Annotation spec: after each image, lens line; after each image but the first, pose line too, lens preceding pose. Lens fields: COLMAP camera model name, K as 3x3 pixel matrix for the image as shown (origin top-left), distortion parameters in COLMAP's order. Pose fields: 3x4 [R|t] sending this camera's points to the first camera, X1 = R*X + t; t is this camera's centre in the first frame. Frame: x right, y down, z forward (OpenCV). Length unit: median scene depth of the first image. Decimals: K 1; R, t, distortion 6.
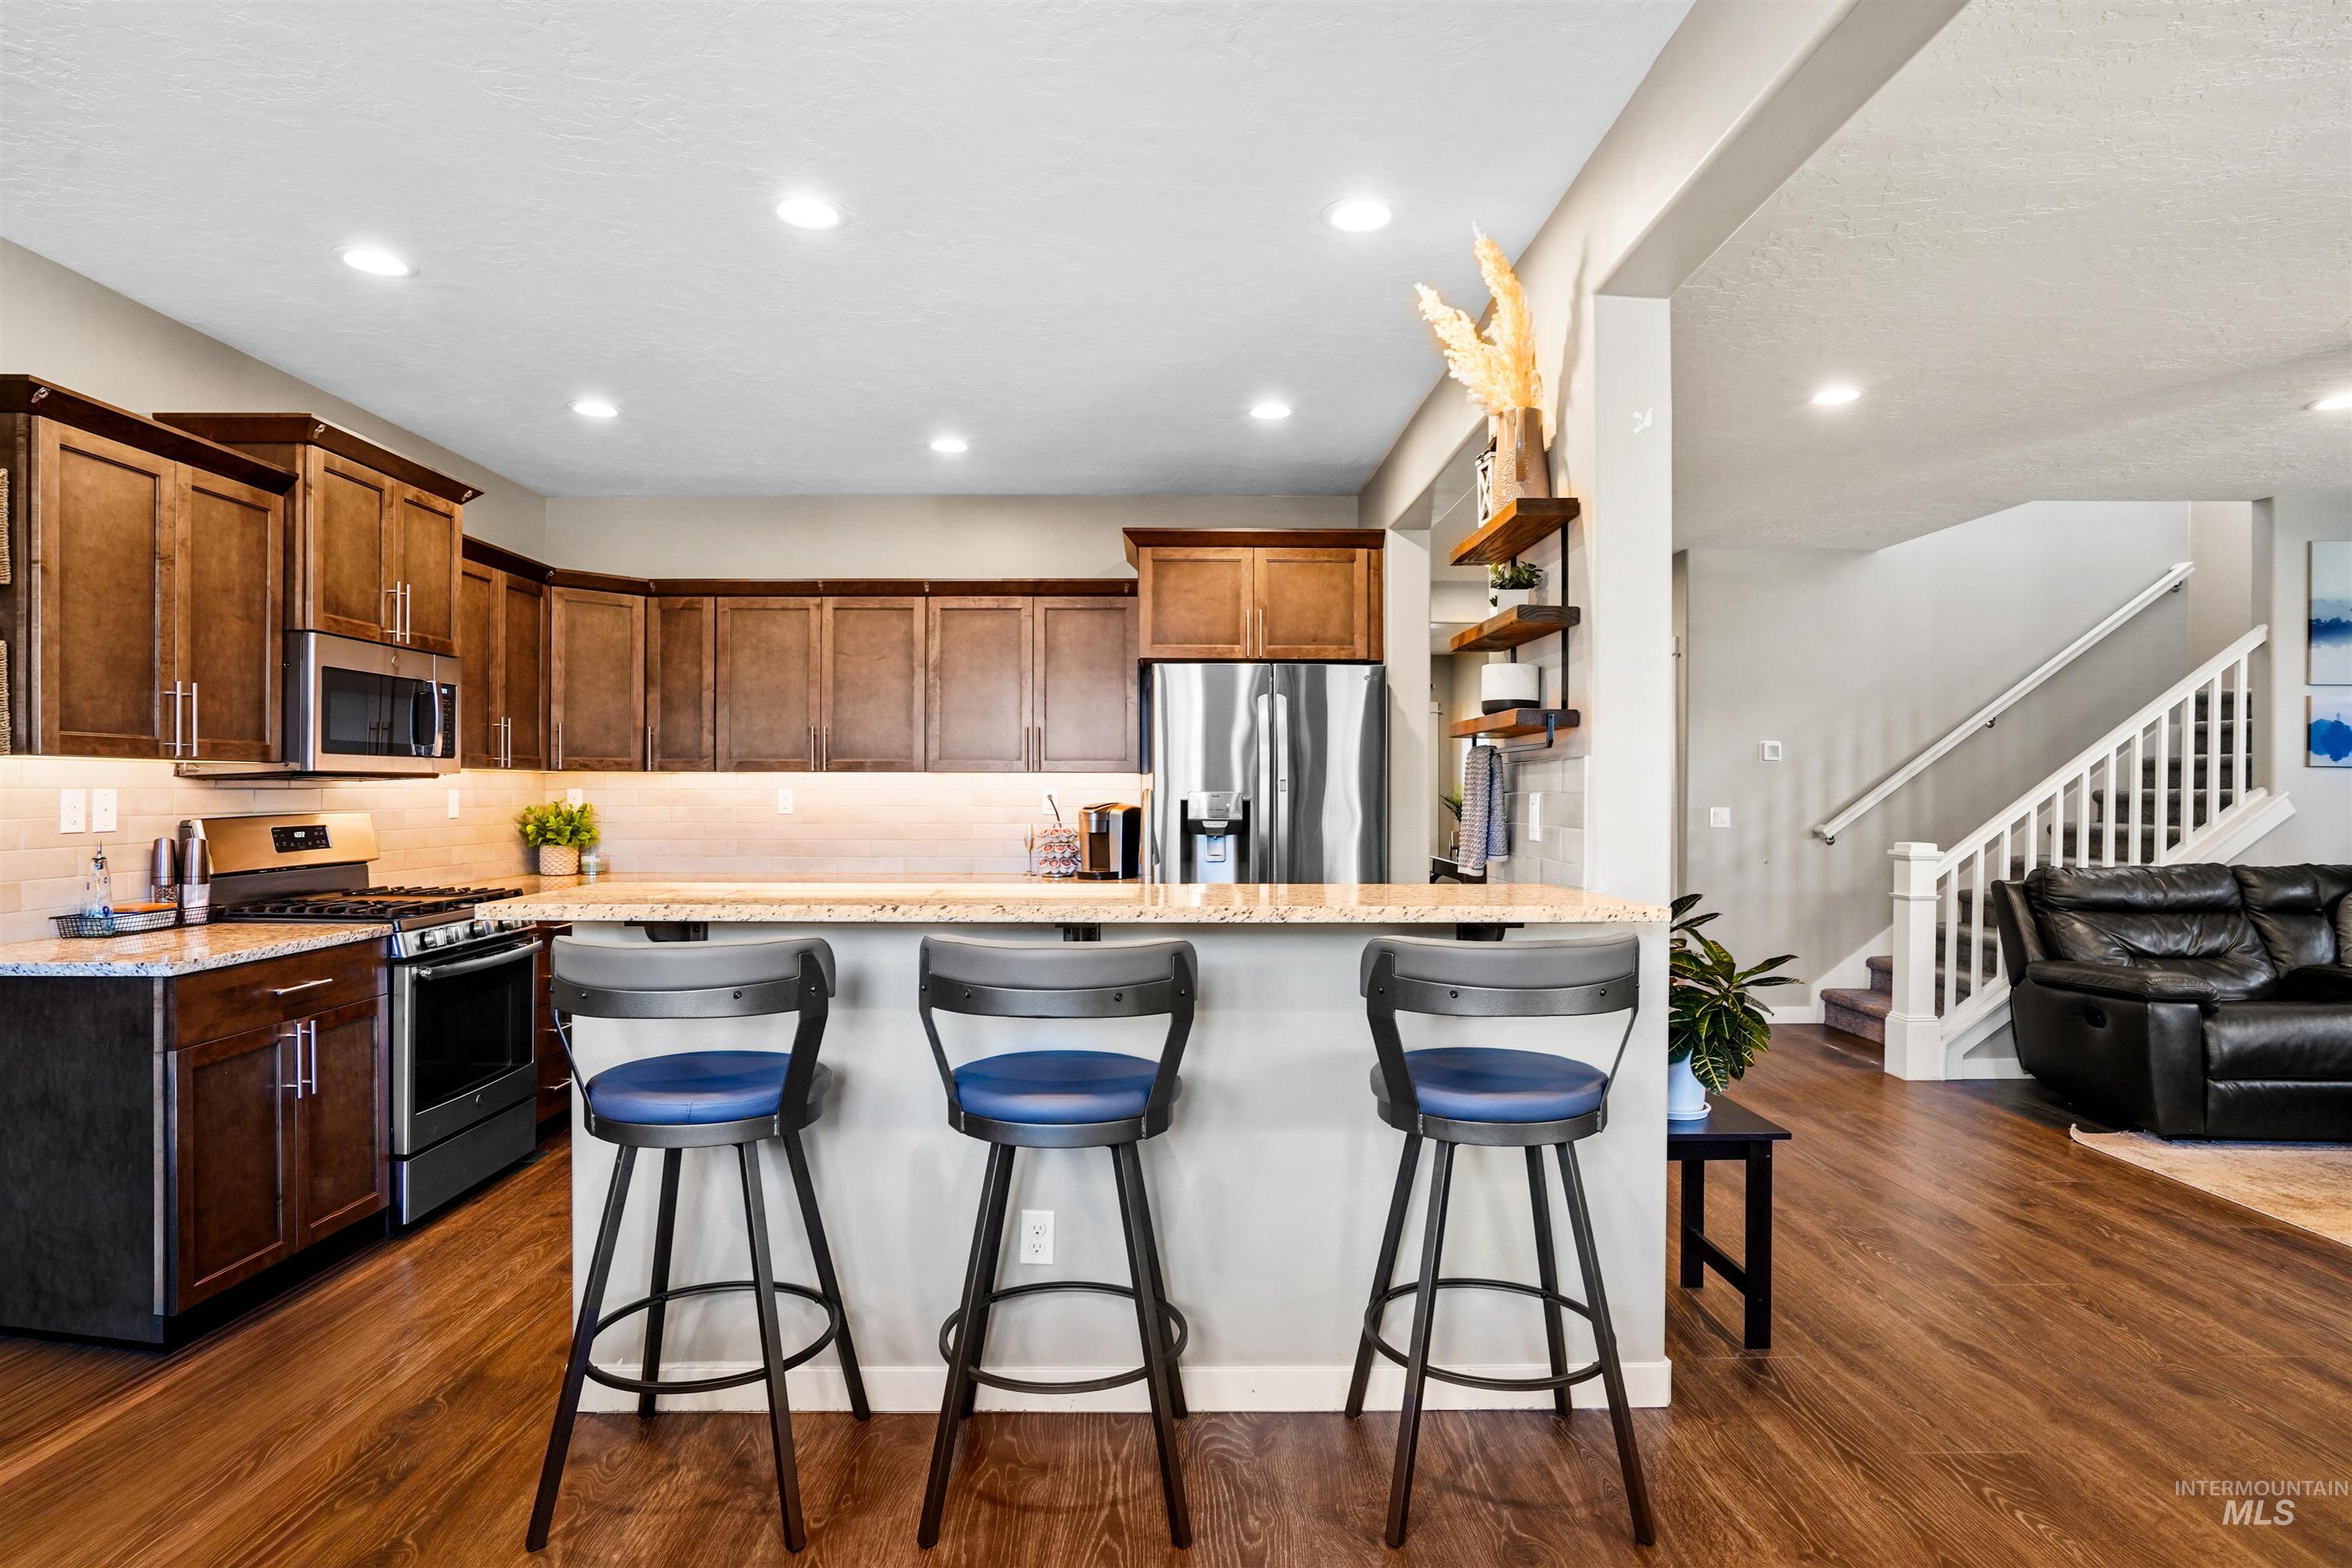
lens RADIAL K [[1224.6, 0, 1170.5], [0, 1224.6, 795.5], [0, 0, 1]] dist [-0.045038, 0.024566]
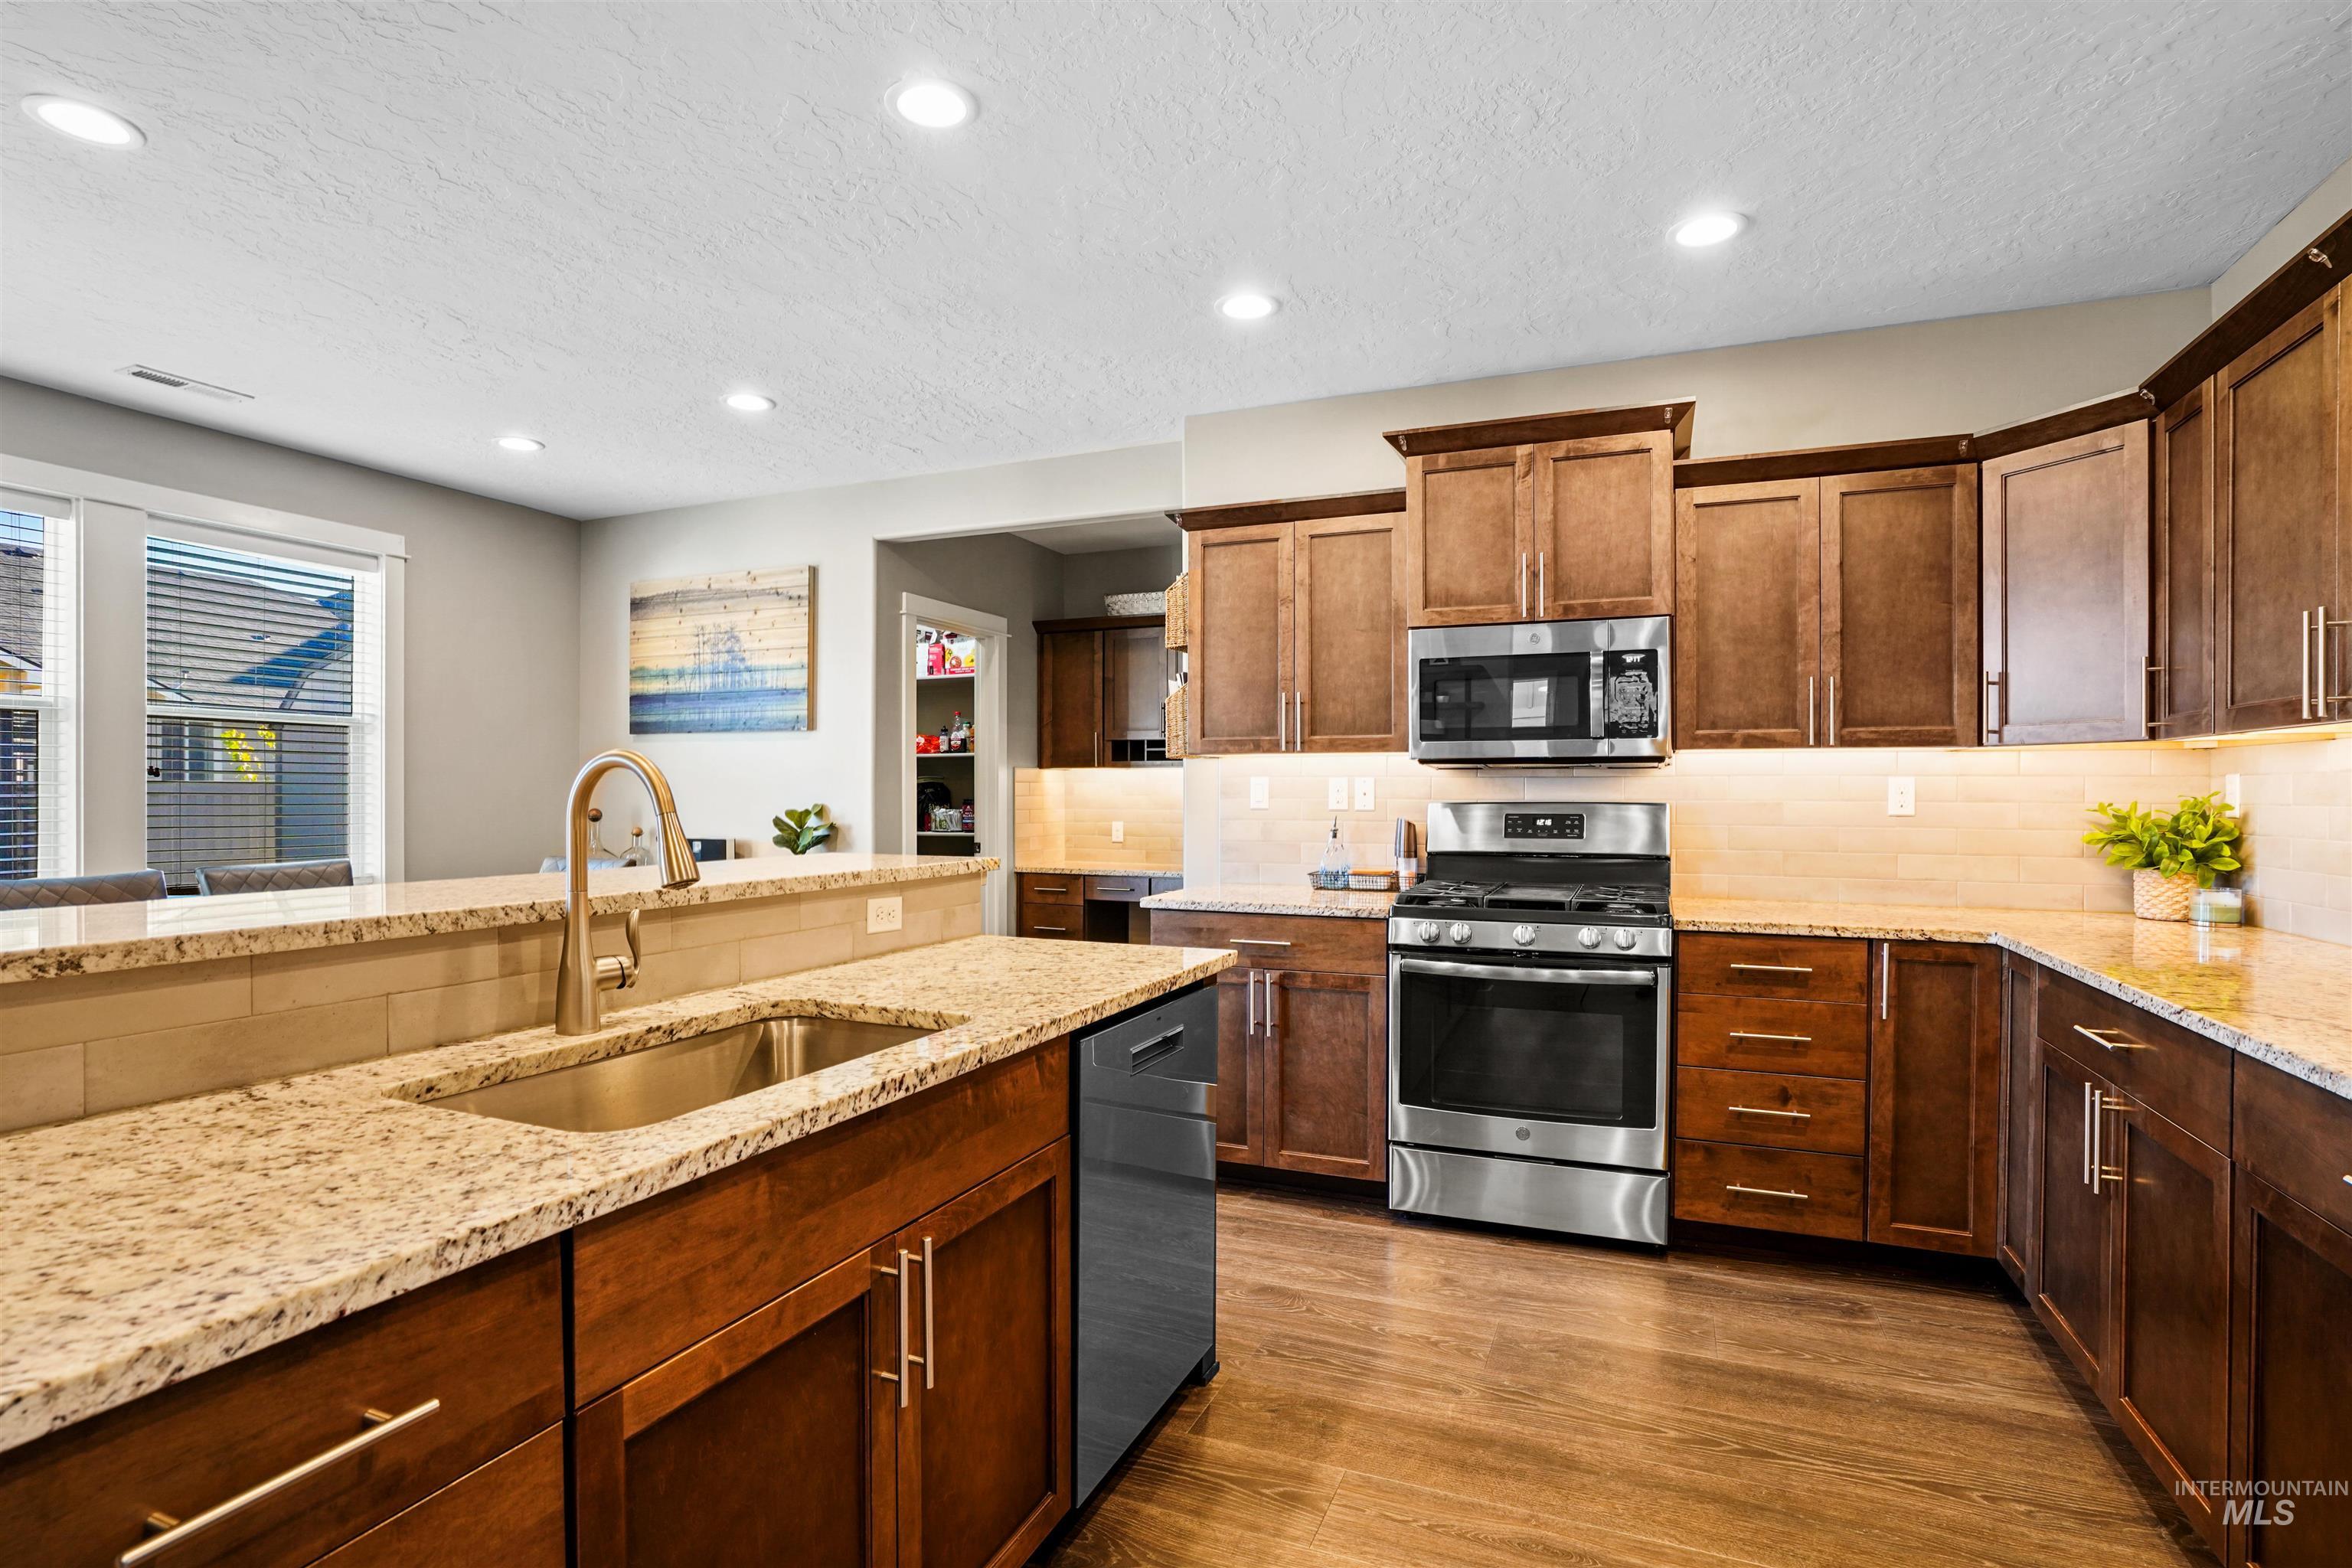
lens RADIAL K [[1140.9, 0, 1174.8], [0, 1140.9, 796.7], [0, 0, 1]] dist [-0.048317, 0.020688]
pose [[-0.396185, 0.000459, -0.918170, 0.202058], [-0.007425, 0.999966, 0.003704, 0.007460], [0.918140, 0.008285, -0.396168, 0.808913]]
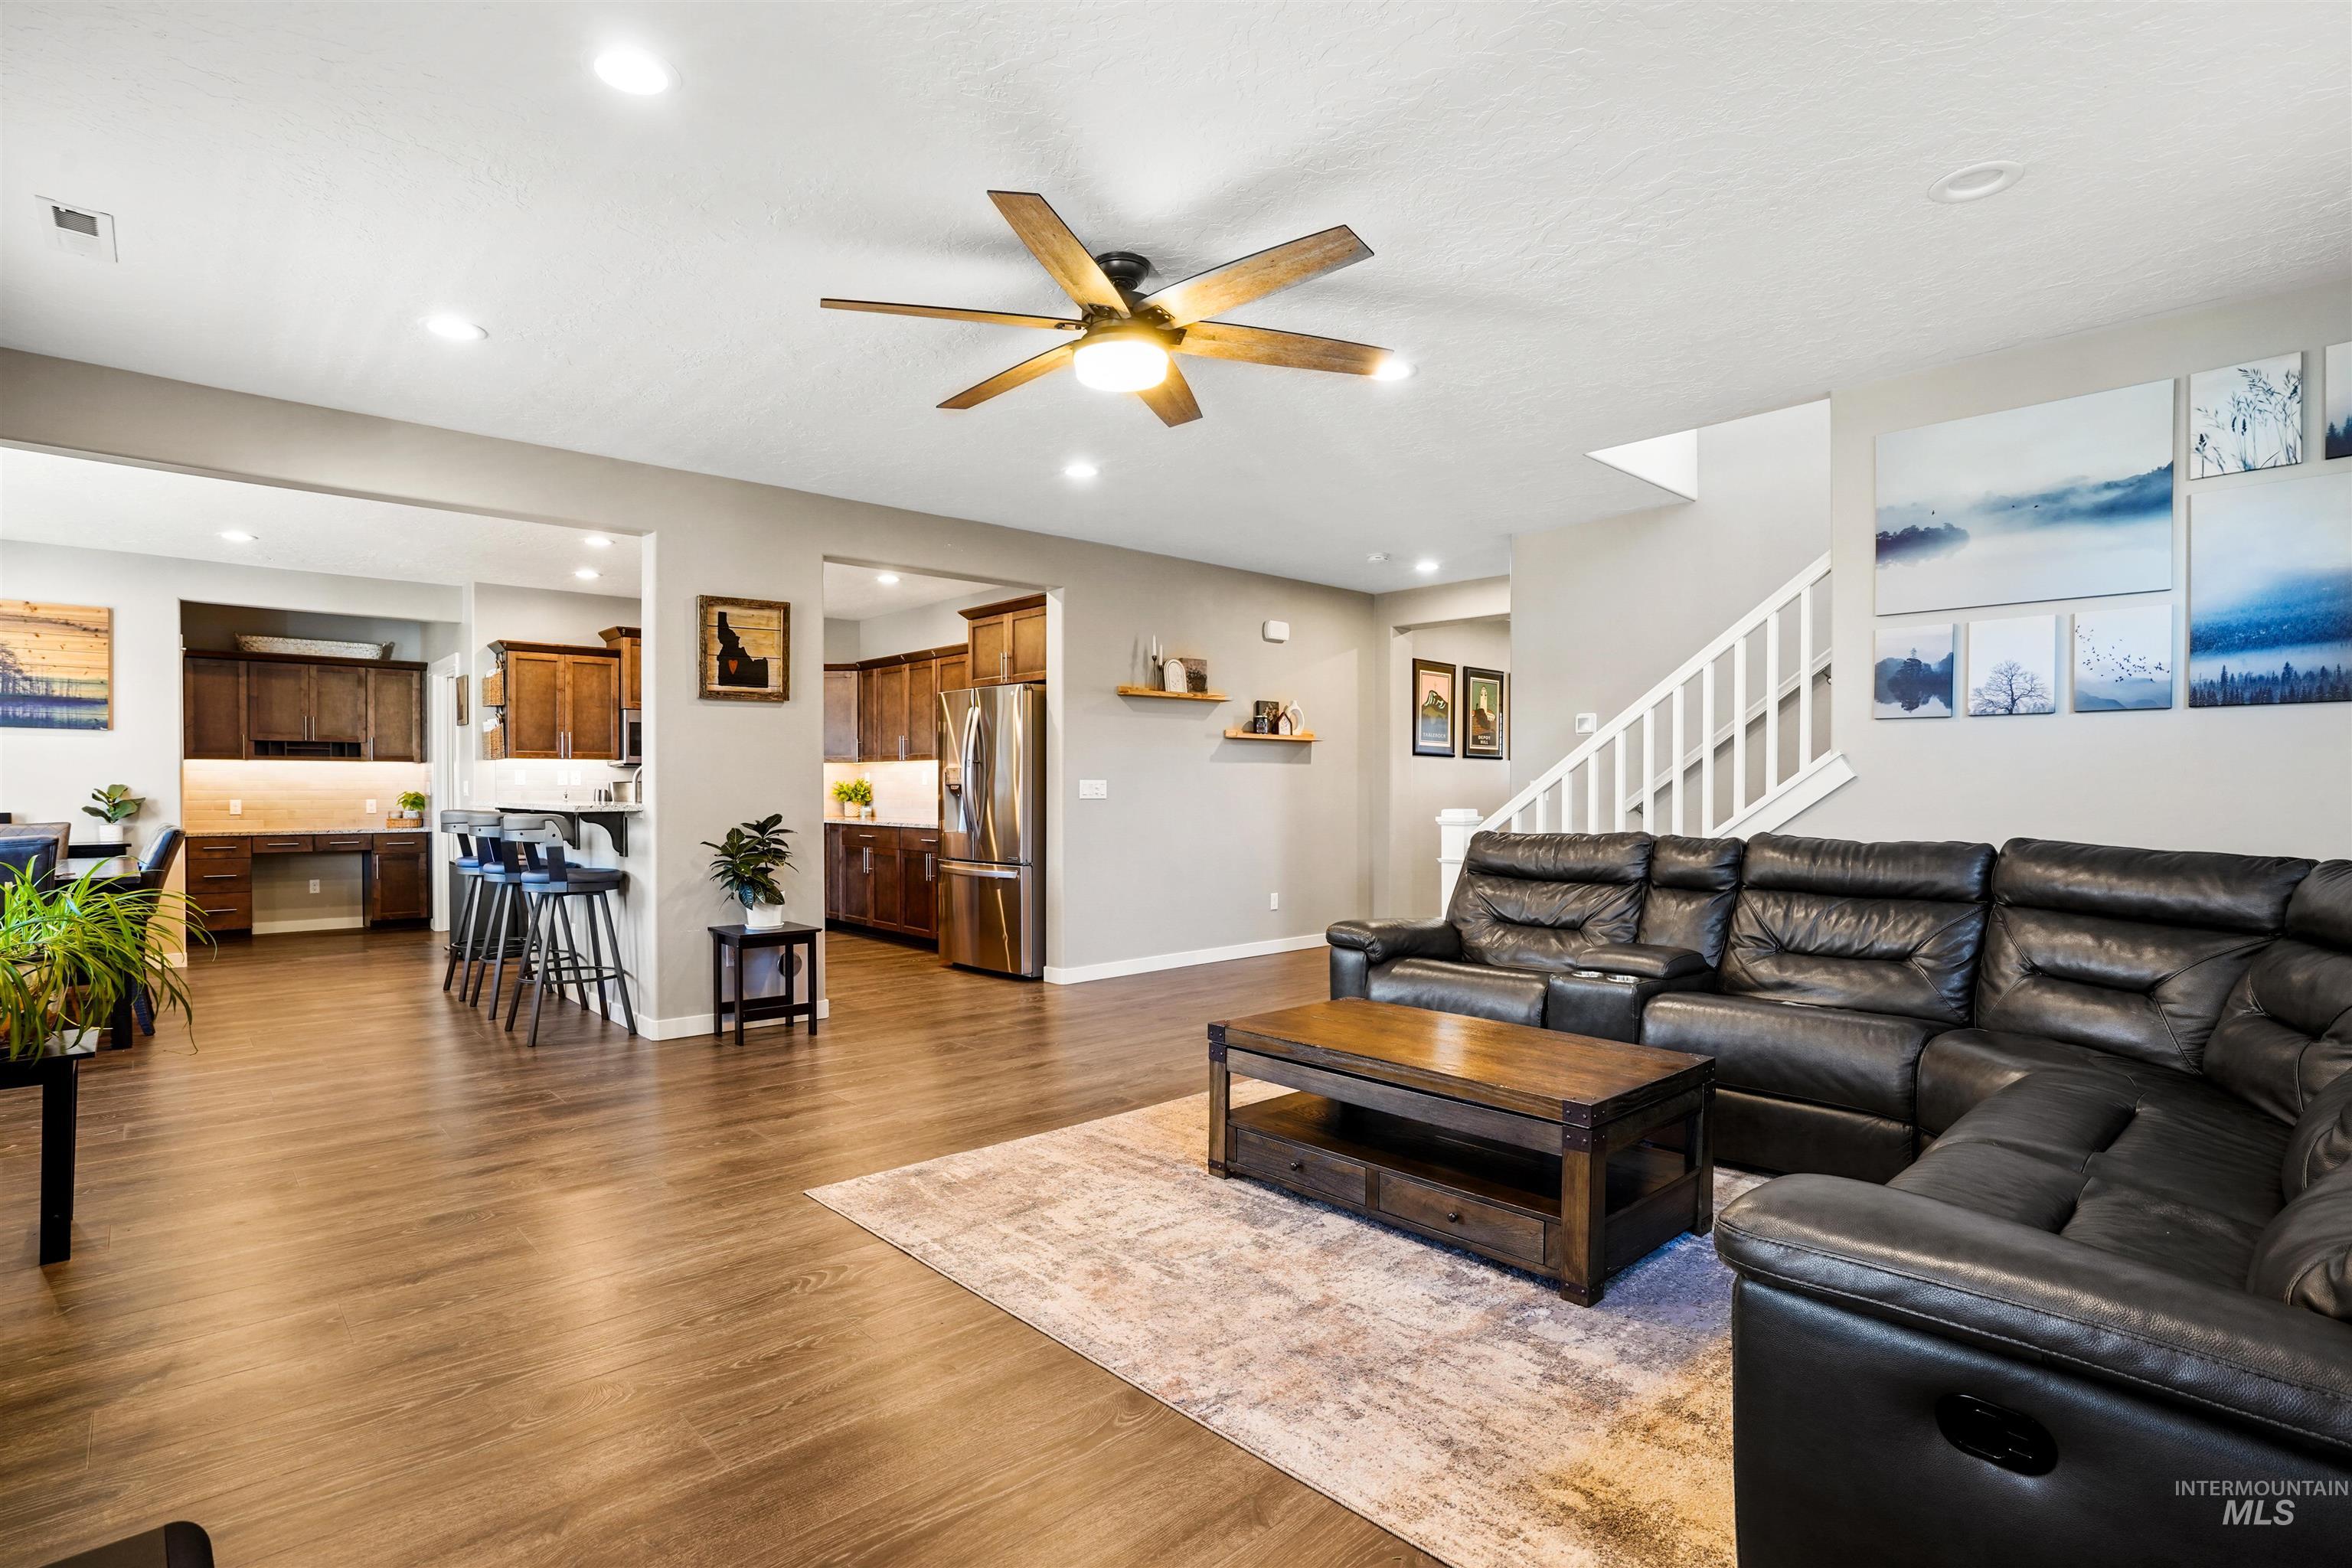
lens RADIAL K [[1140.9, 0, 1154.7], [0, 1140.9, 796.4], [0, 0, 1]] dist [-0.048317, 0.020688]
pose [[0.666463, 0.004284, -0.745526, 1.239168], [-0.001912, 0.999990, 0.004037, 0.026150], [0.745536, -0.001265, 0.666464, 0.154450]]
